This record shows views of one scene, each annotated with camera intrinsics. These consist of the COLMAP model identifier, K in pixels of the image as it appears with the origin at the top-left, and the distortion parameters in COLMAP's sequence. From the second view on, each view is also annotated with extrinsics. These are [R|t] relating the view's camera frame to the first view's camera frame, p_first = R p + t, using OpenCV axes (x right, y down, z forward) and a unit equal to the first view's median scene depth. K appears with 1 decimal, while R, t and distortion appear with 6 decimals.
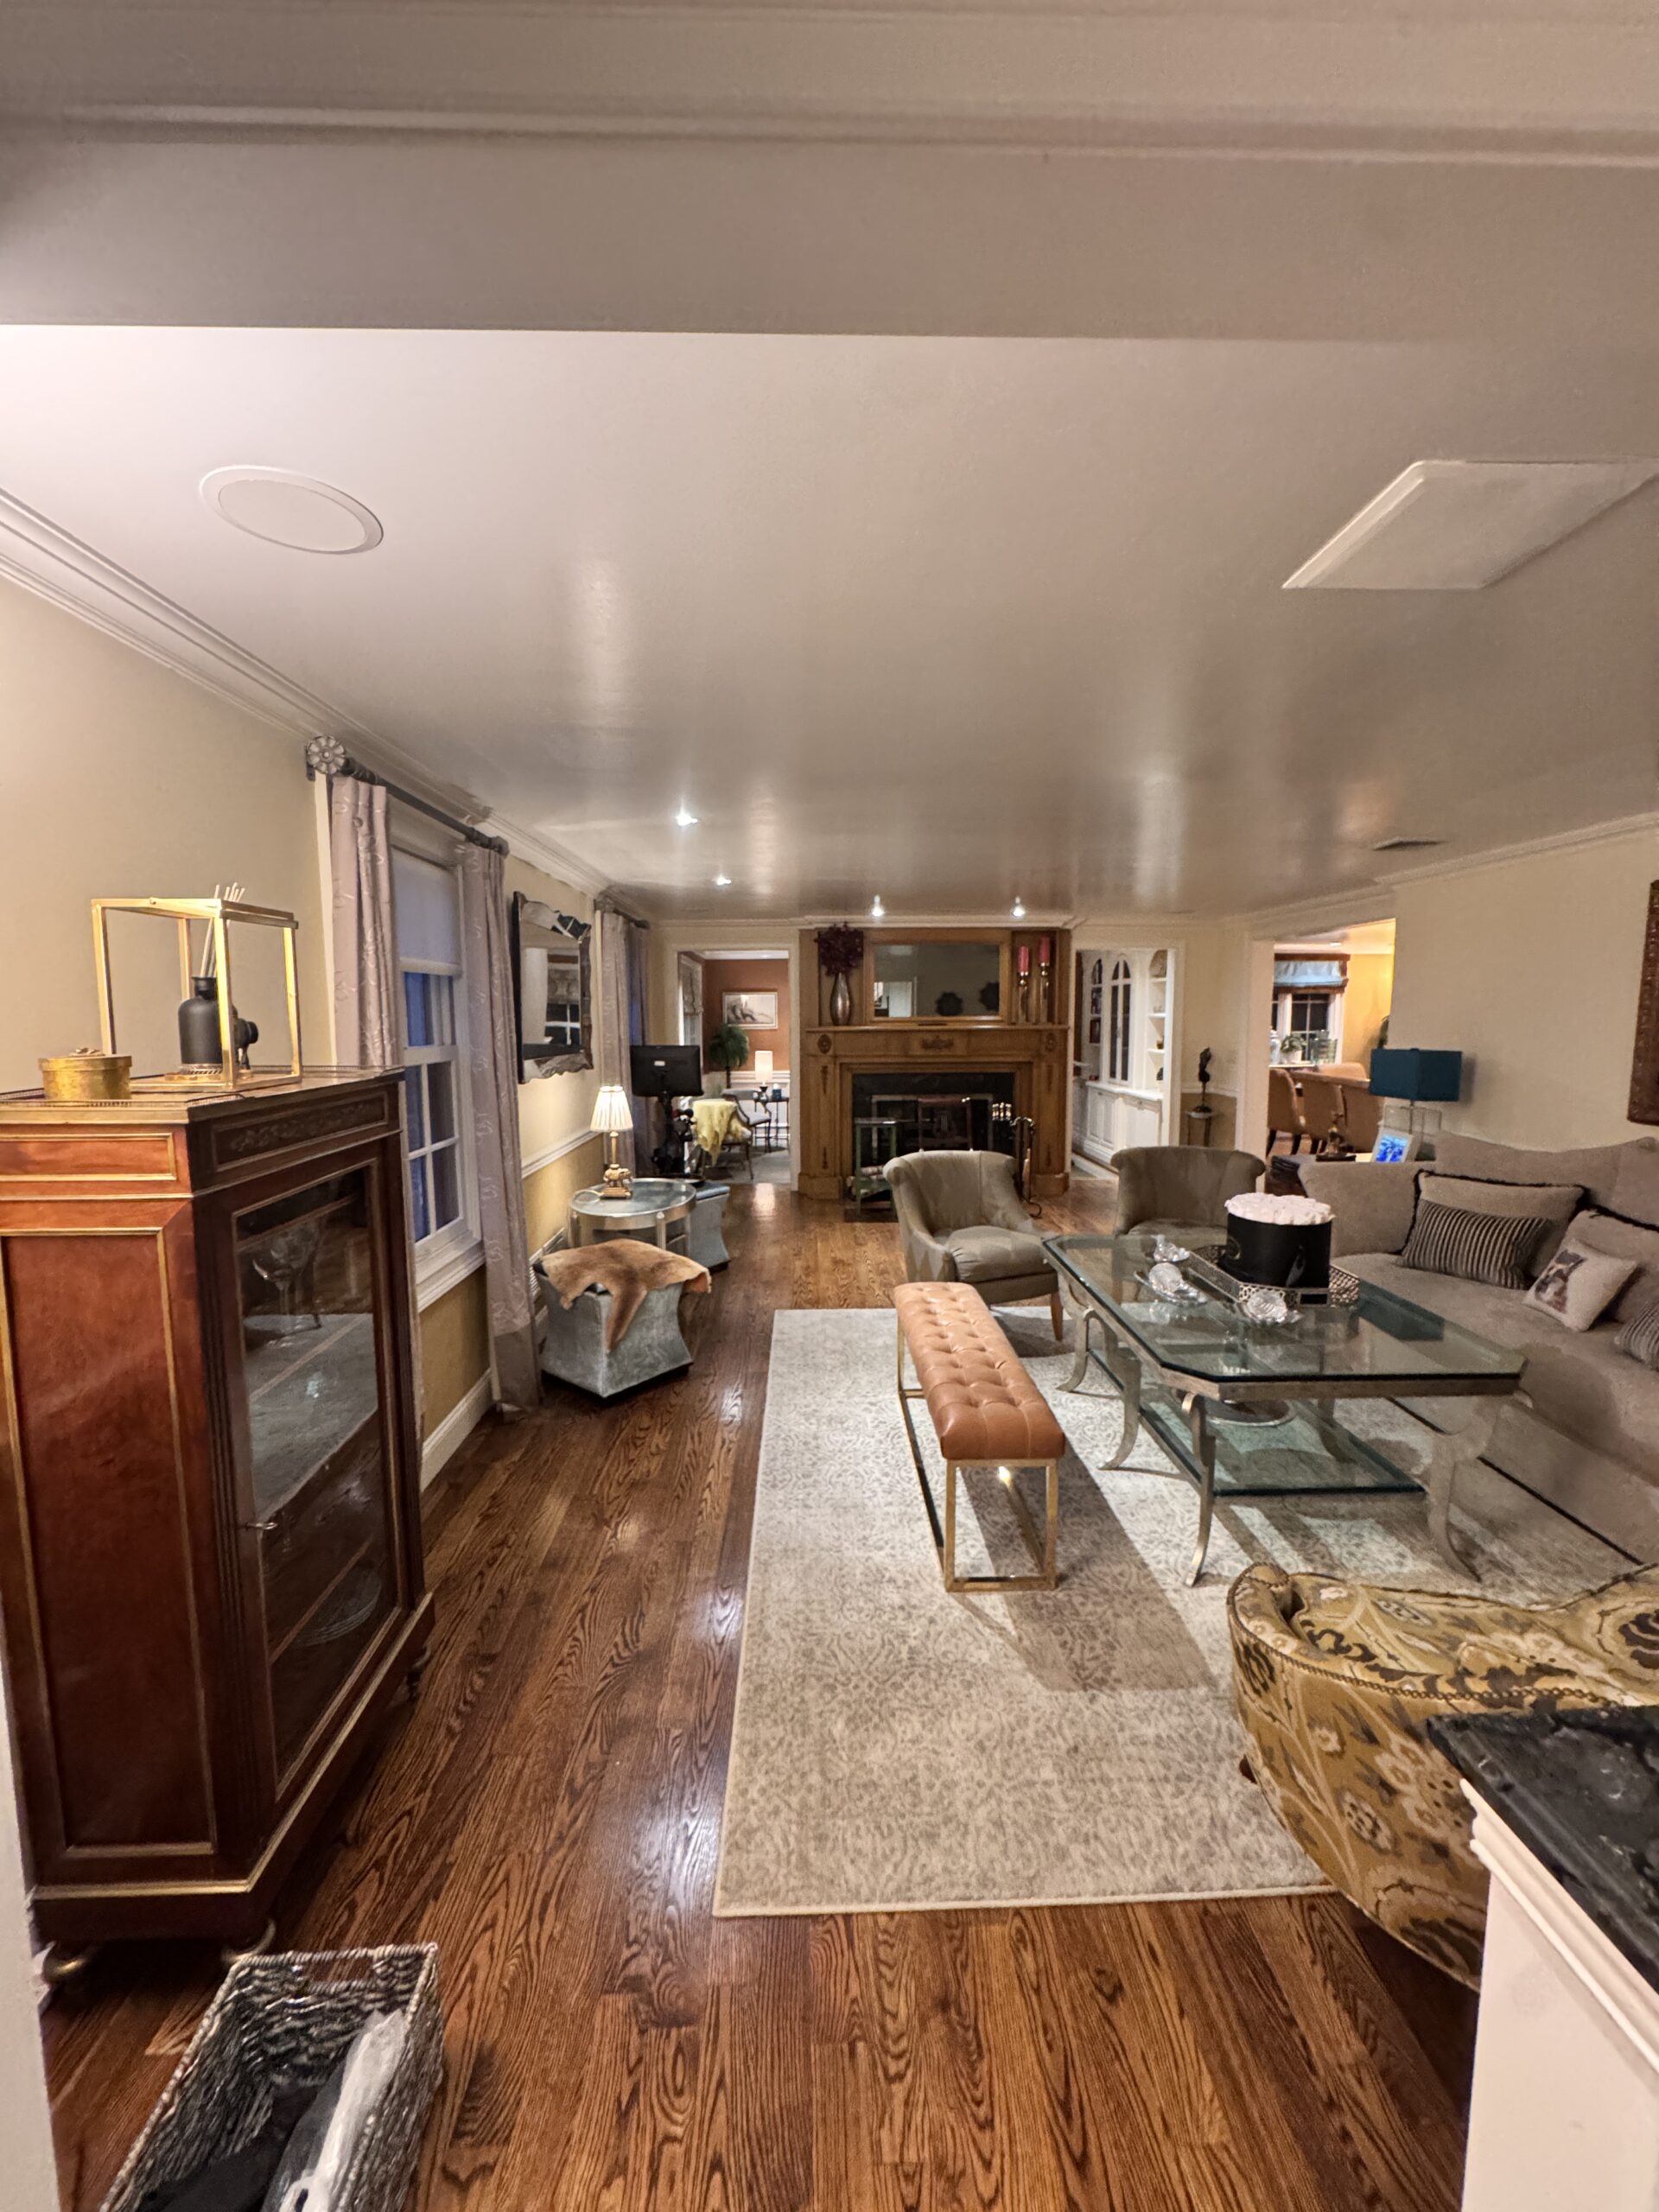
lens RADIAL K [[881.8, 0, 829.1], [0, 881.8, 1105.2], [0, 0, 1]] dist [-0.004191, 0.000705]
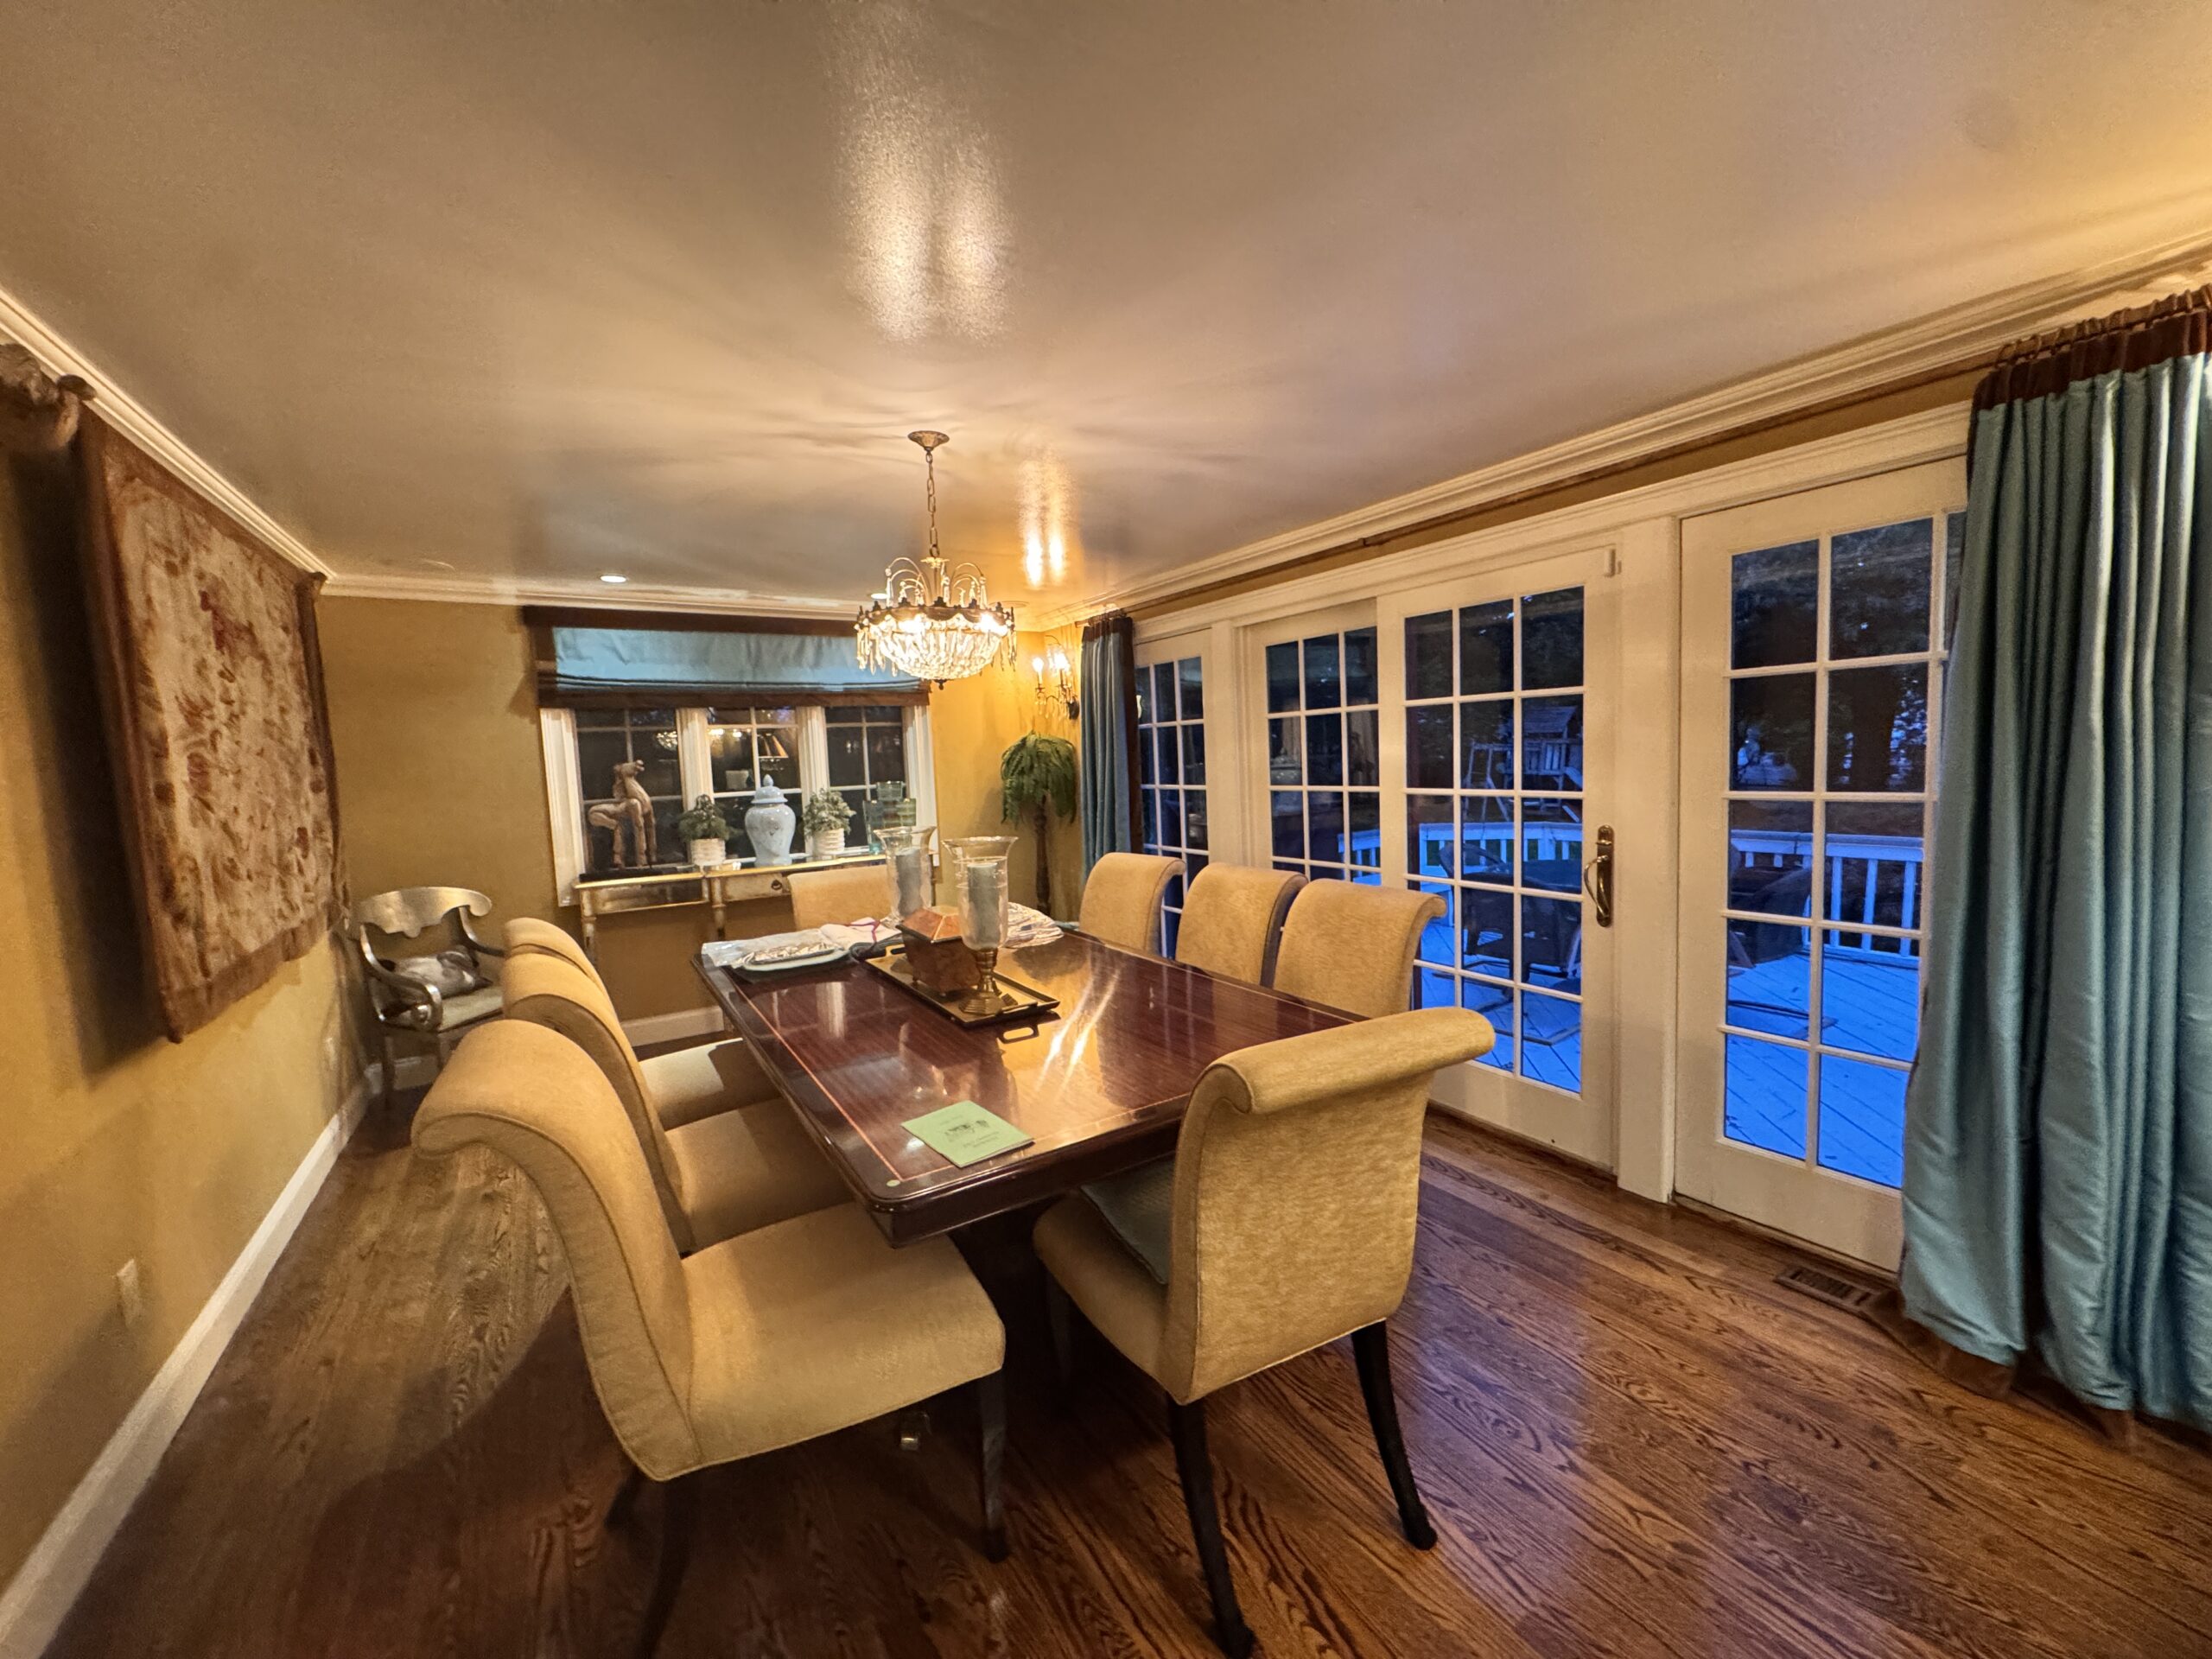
lens RADIAL K [[881.8, 0, 1103.3], [0, 881.8, 831.1], [0, 0, 1]] dist [-0.004191, 0.000705]
pose [[0.865931, -0.072748, 0.494845, 1.164481], [0.087615, 0.996131, -0.006875, -0.123752], [-0.492430, 0.049309, 0.868954, 1.451658]]
